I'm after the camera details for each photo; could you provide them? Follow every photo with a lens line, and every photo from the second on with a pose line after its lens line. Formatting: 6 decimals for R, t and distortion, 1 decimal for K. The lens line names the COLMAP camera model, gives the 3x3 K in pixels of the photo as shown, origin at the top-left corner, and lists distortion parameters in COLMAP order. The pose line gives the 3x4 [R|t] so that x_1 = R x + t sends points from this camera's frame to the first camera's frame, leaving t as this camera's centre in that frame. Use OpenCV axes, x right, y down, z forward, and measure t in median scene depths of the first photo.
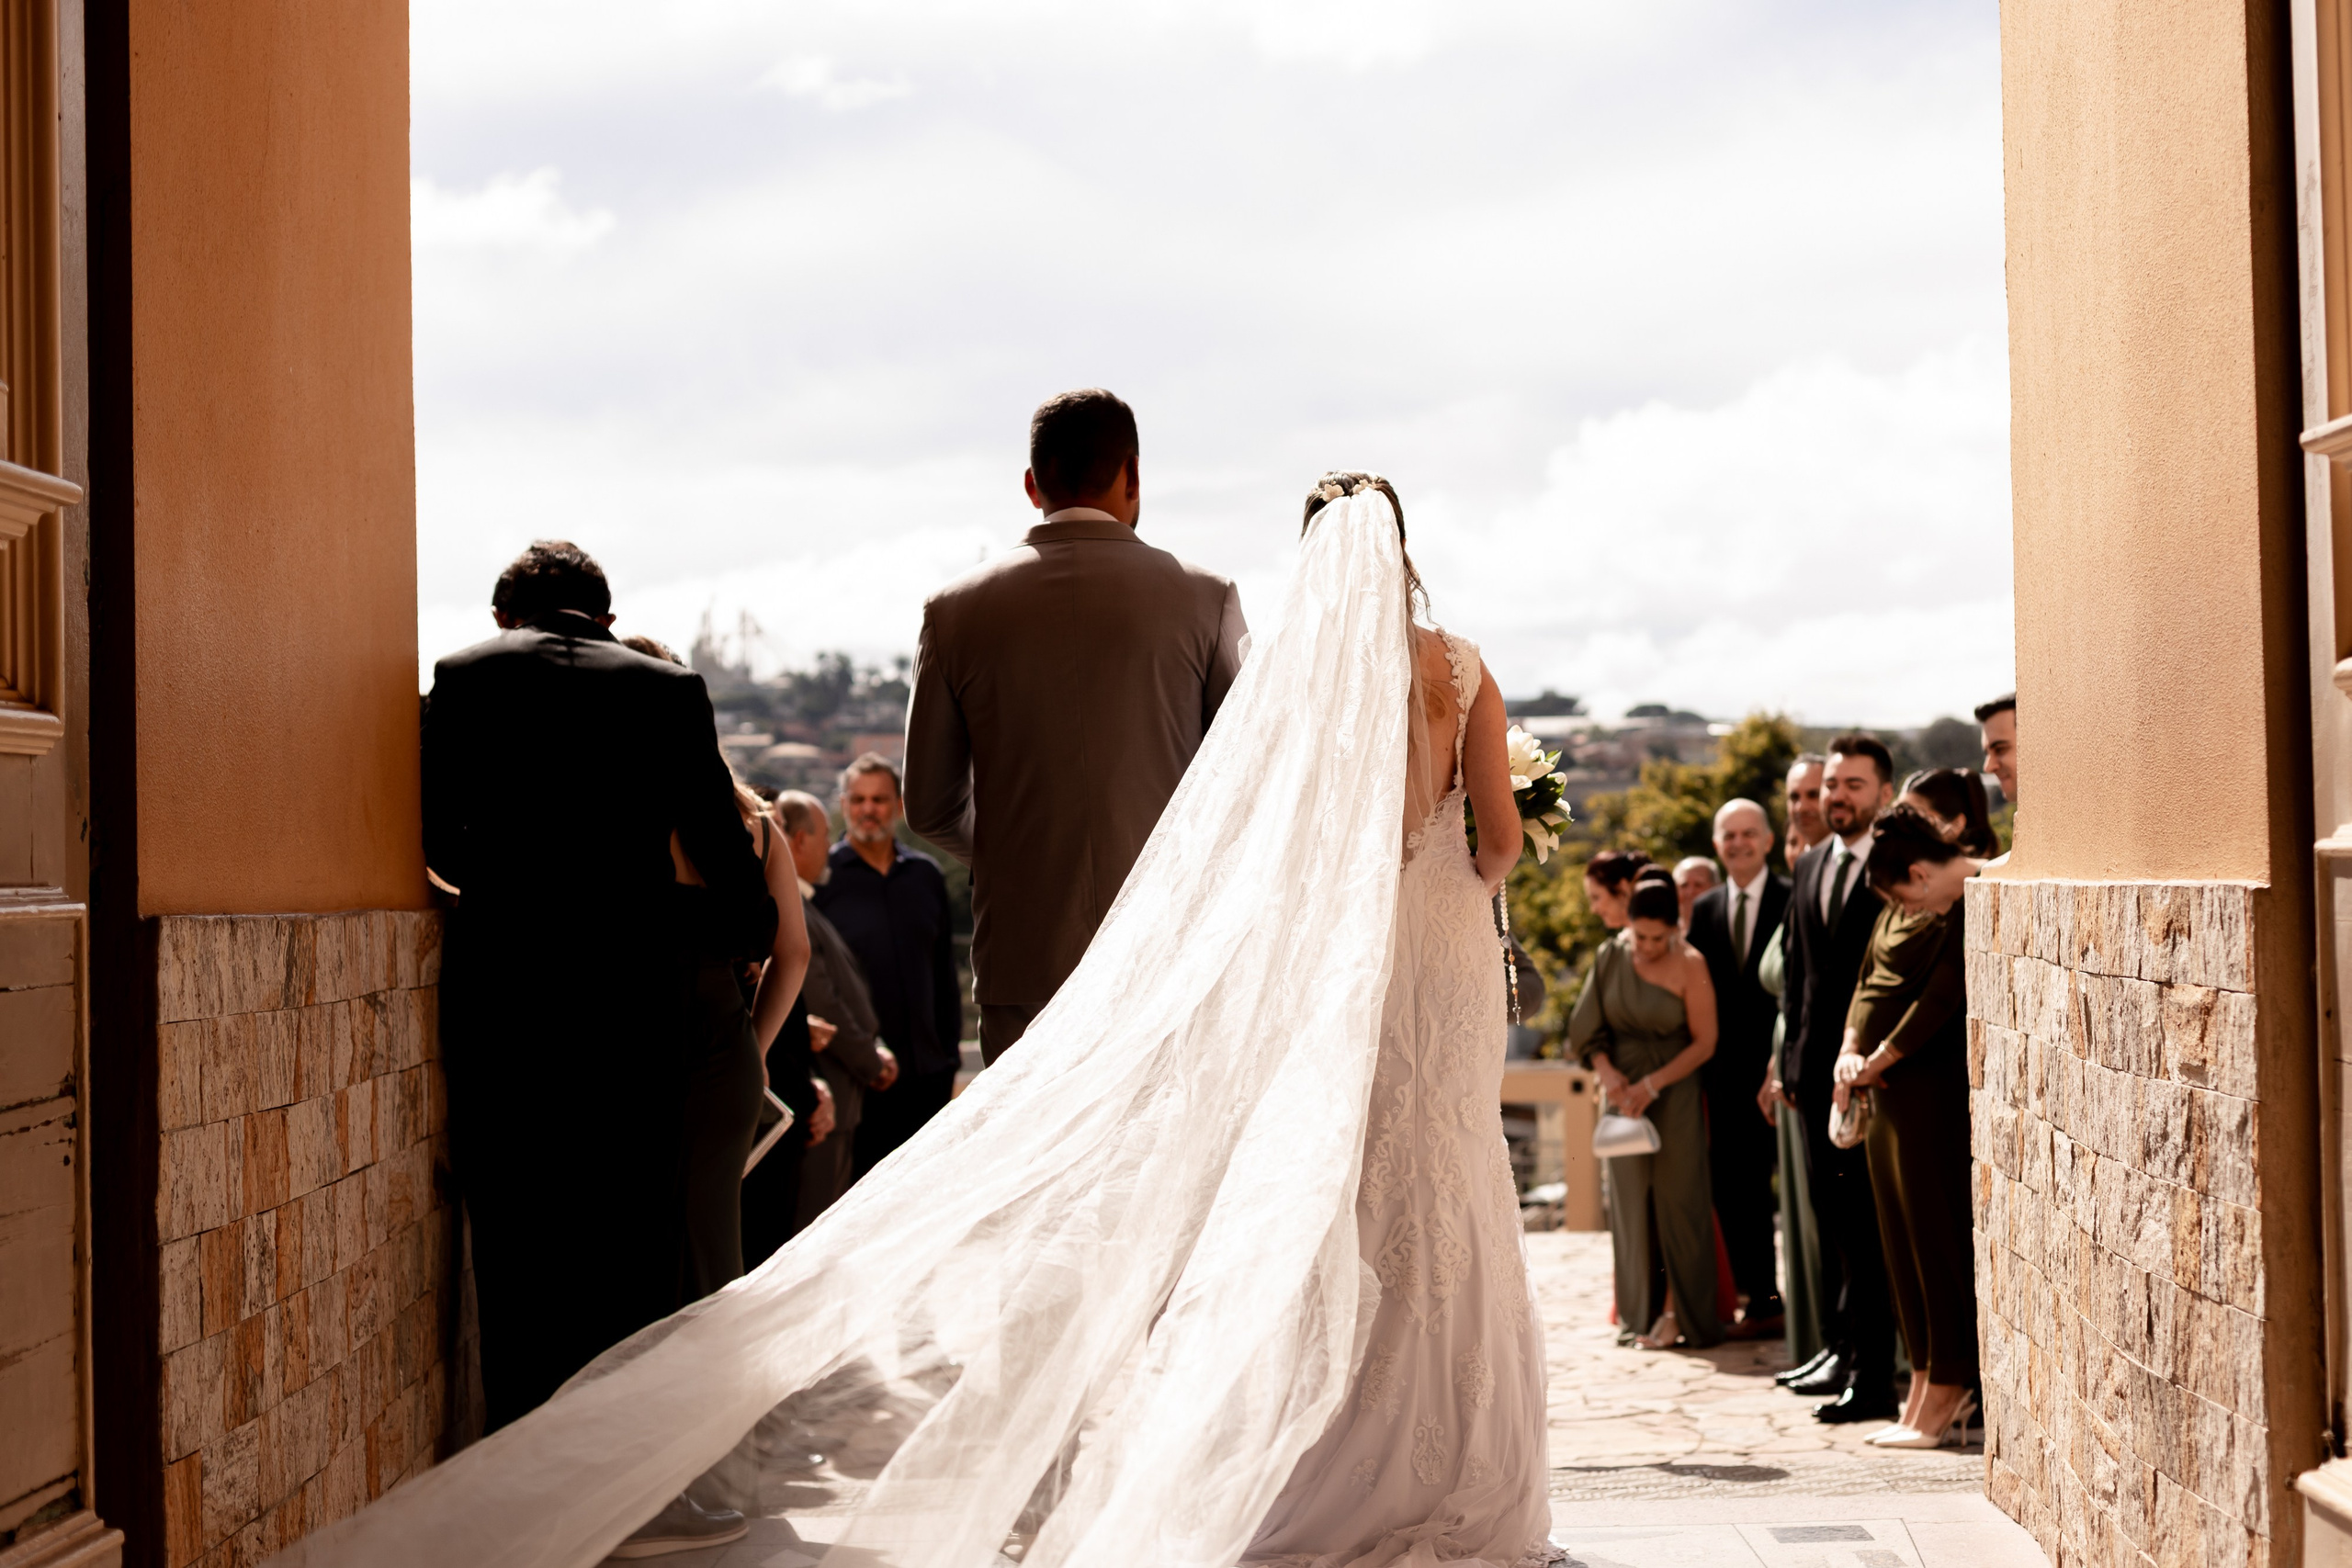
lens RADIAL K [[3308.8, 0, 1176.0], [0, 3308.8, 784.0], [0, 0, 1]] dist [-0.004846, -0.095243]
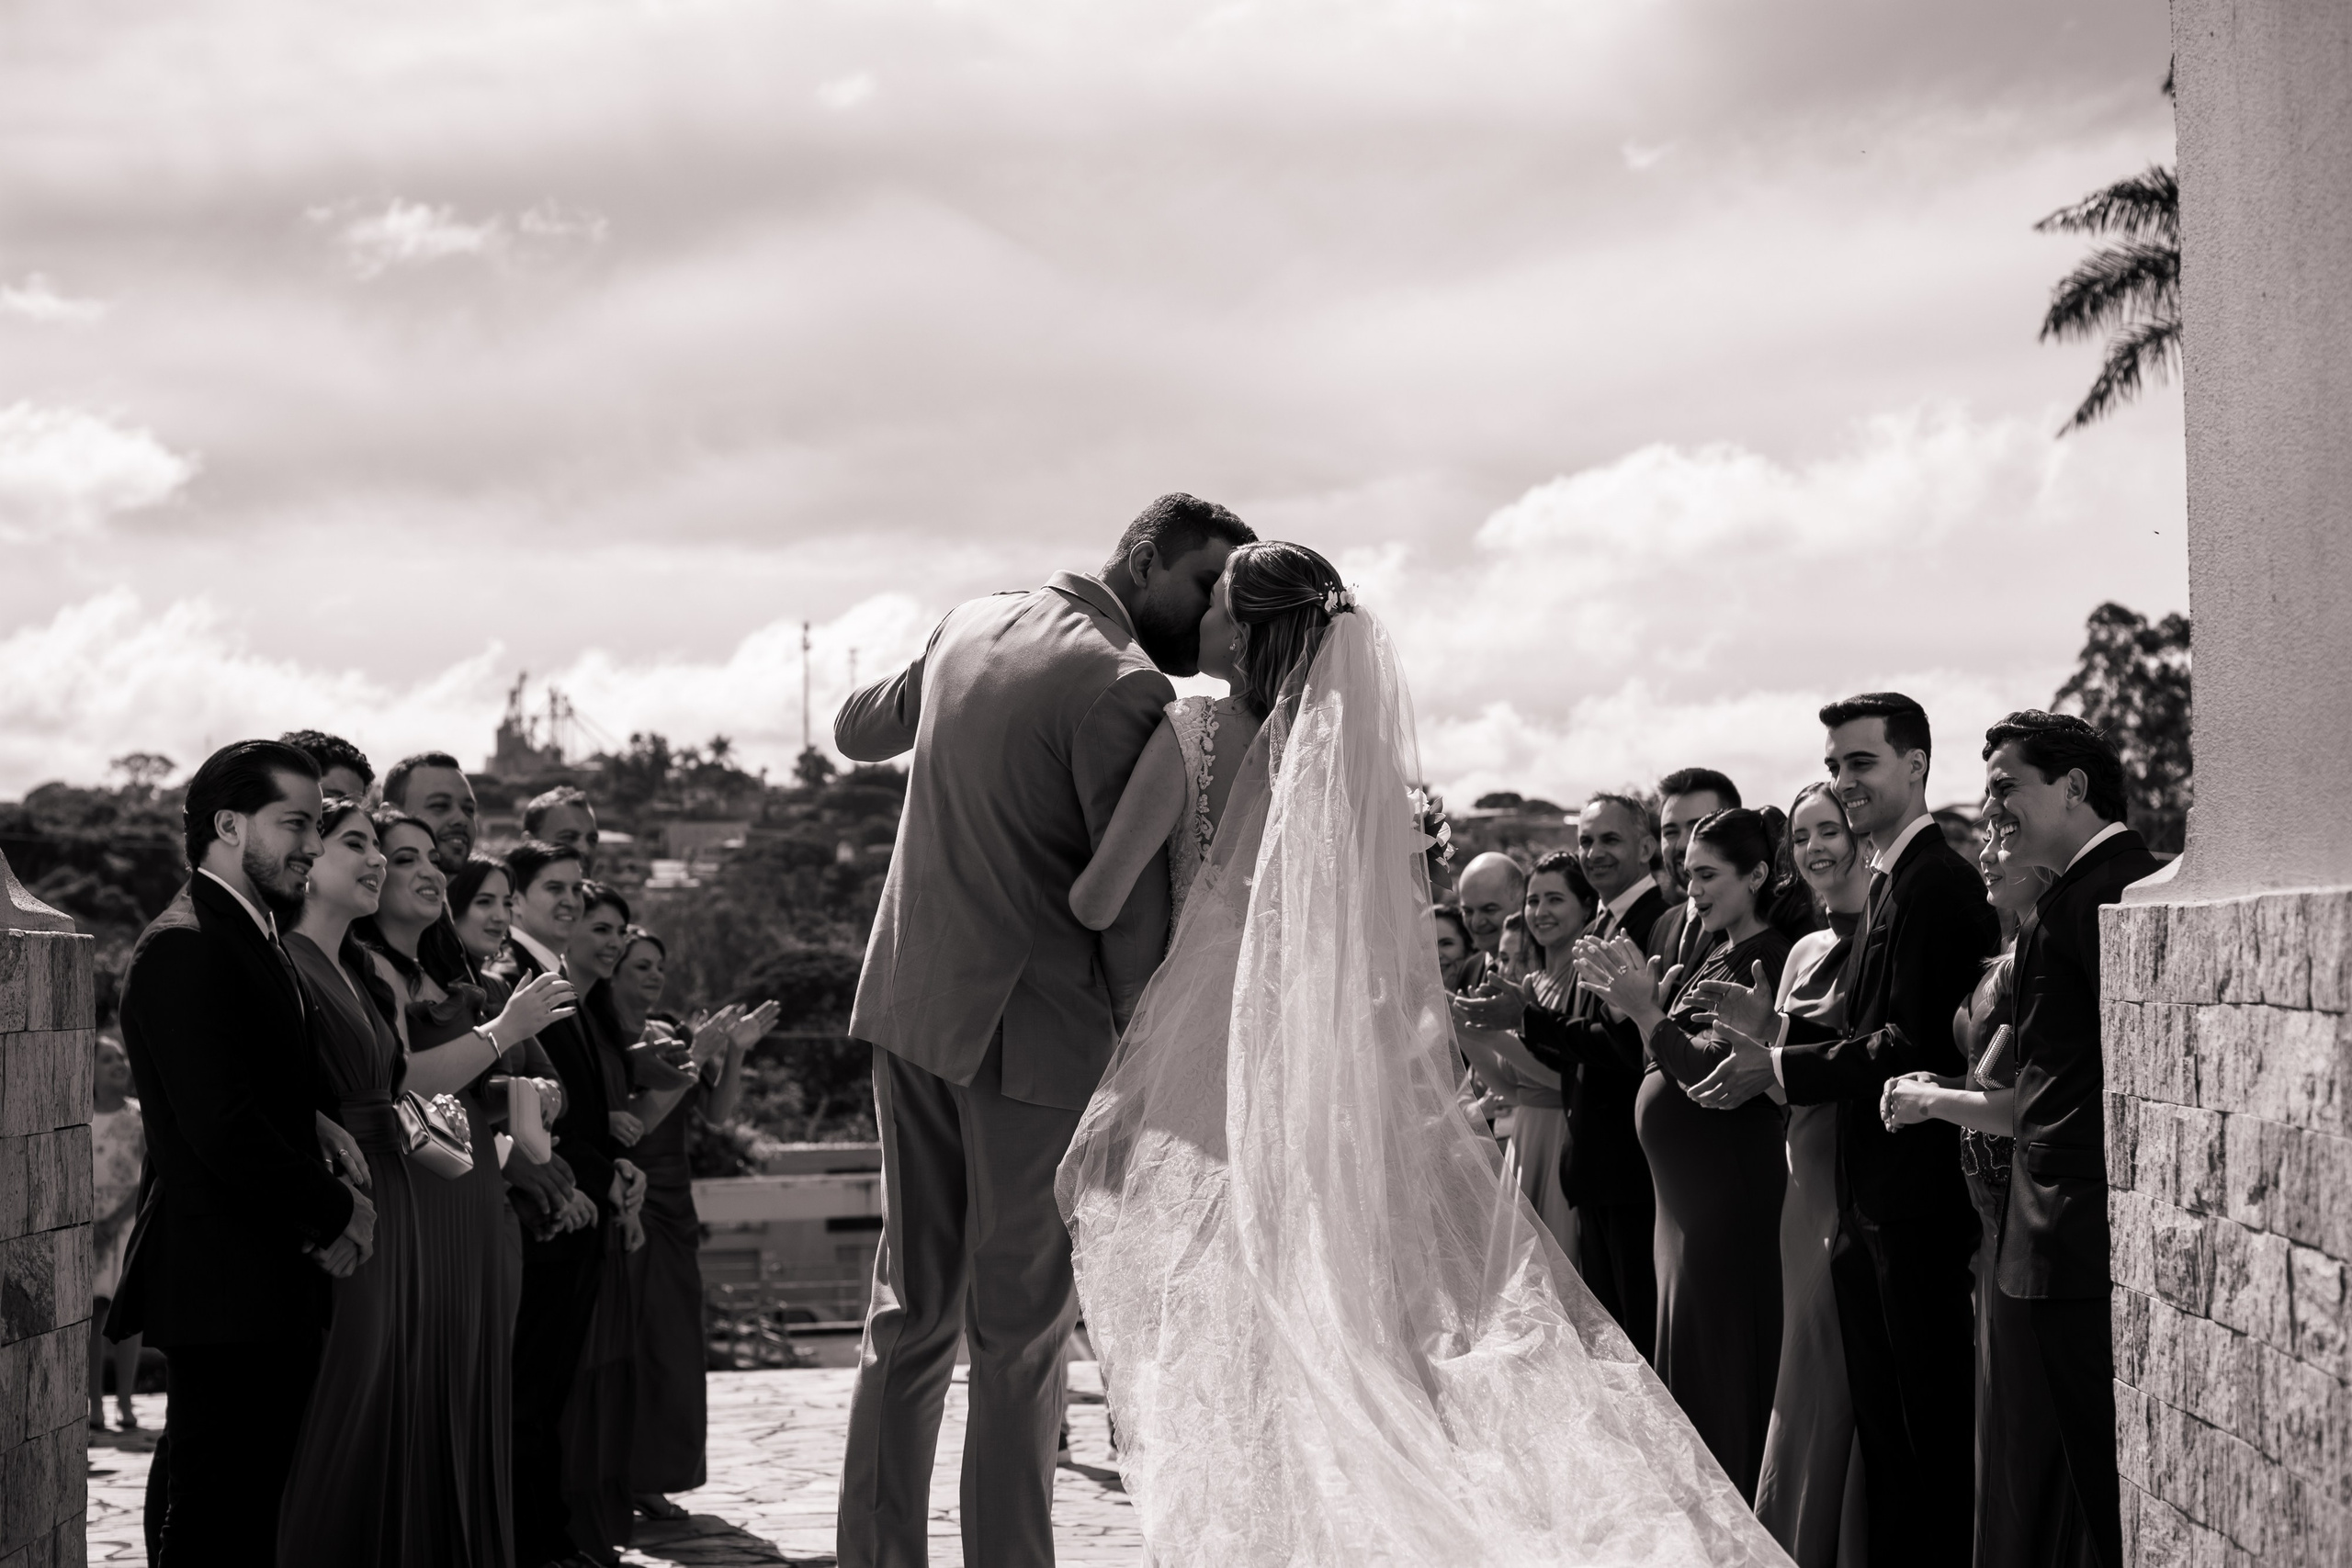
lens RADIAL K [[3308.8, 0, 1176.0], [0, 3308.8, 784.0], [0, 0, 1]] dist [-0.004846, -0.095243]
pose [[0.998581, 0.010098, 0.052281, -0.007063], [-0.008437, 0.999456, -0.031884, 0.027070], [-0.052574, 0.031397, 0.998123, 0.272433]]
